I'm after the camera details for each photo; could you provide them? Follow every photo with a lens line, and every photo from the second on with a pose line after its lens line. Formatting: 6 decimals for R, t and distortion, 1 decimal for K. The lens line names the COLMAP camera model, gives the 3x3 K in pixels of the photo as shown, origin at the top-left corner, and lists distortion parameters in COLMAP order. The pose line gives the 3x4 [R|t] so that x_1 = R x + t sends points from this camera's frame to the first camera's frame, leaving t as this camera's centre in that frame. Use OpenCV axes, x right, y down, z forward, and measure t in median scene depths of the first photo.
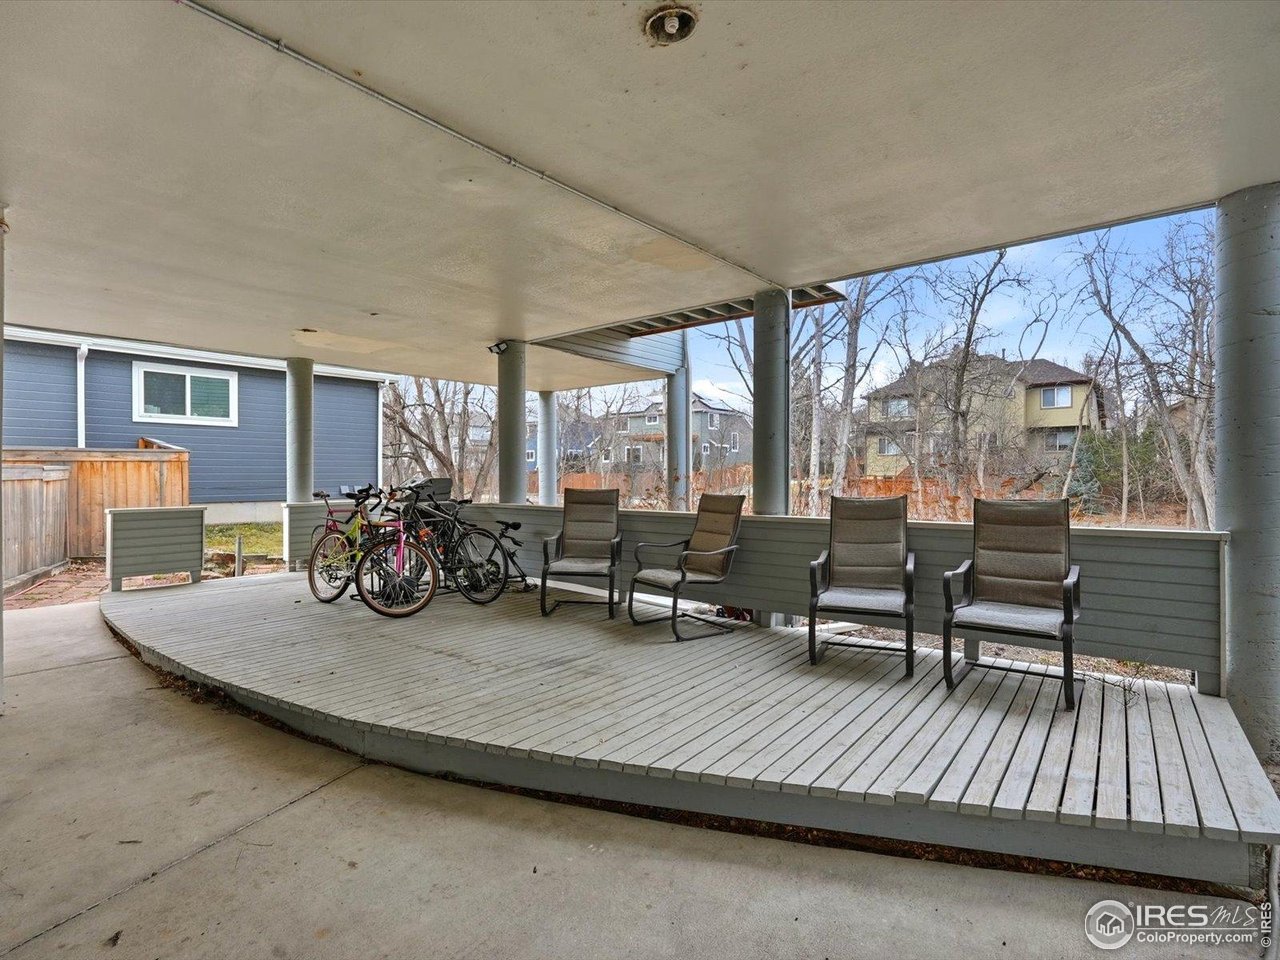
lens RADIAL K [[644.1, 0, 642.1], [0, 644.1, 473.1], [0, 0, 1]] dist [-0.022086, 0.013207]
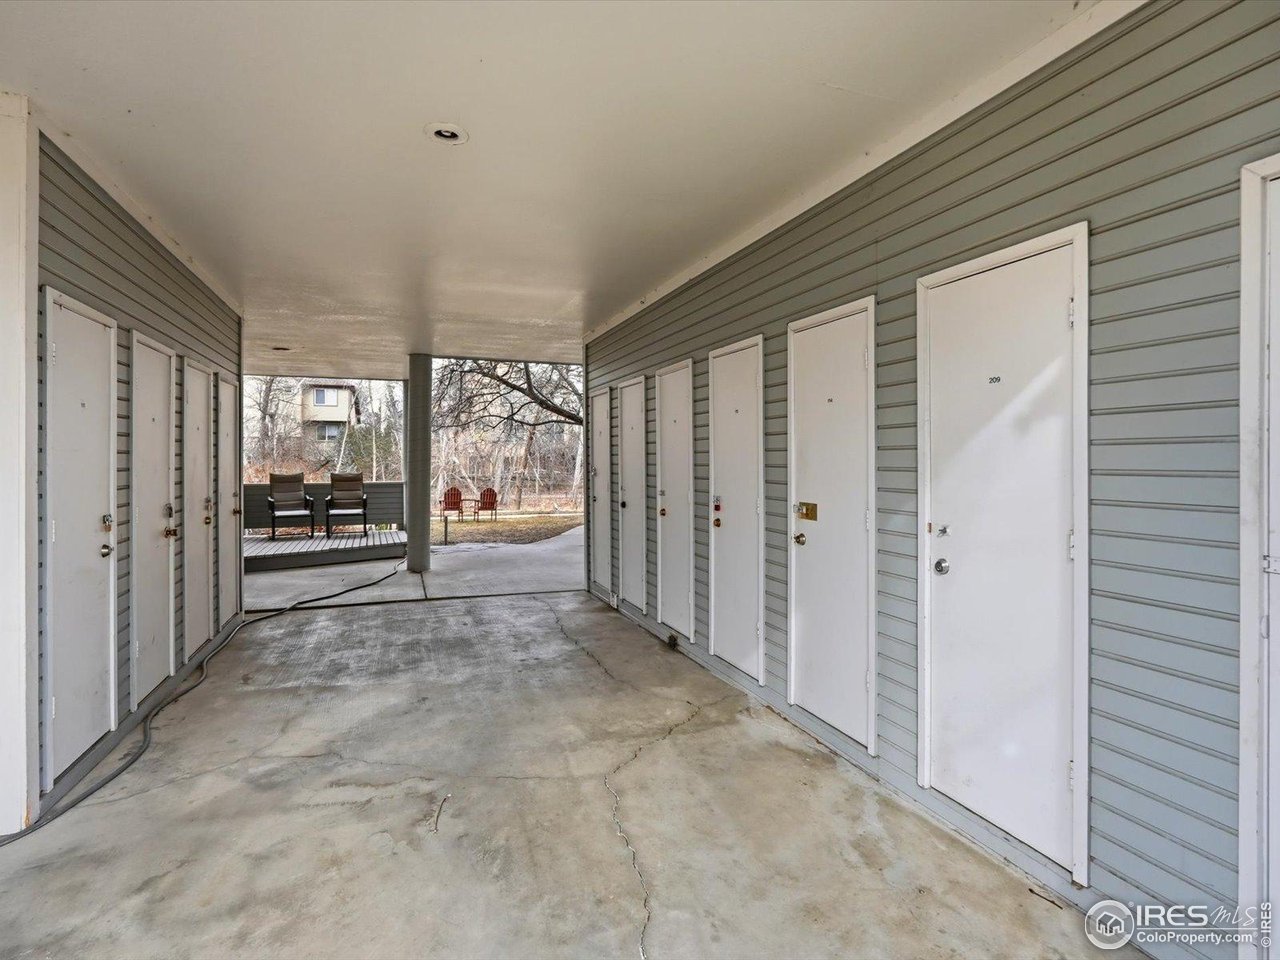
lens RADIAL K [[644.1, 0, 642.1], [0, 644.1, 473.1], [0, 0, 1]] dist [-0.022086, 0.013207]
pose [[0.500989, -0.010805, 0.865386, -0.306007], [-0.013139, 0.999712, 0.020089, -0.008539], [-0.865354, -0.021435, 0.500702, -0.391187]]
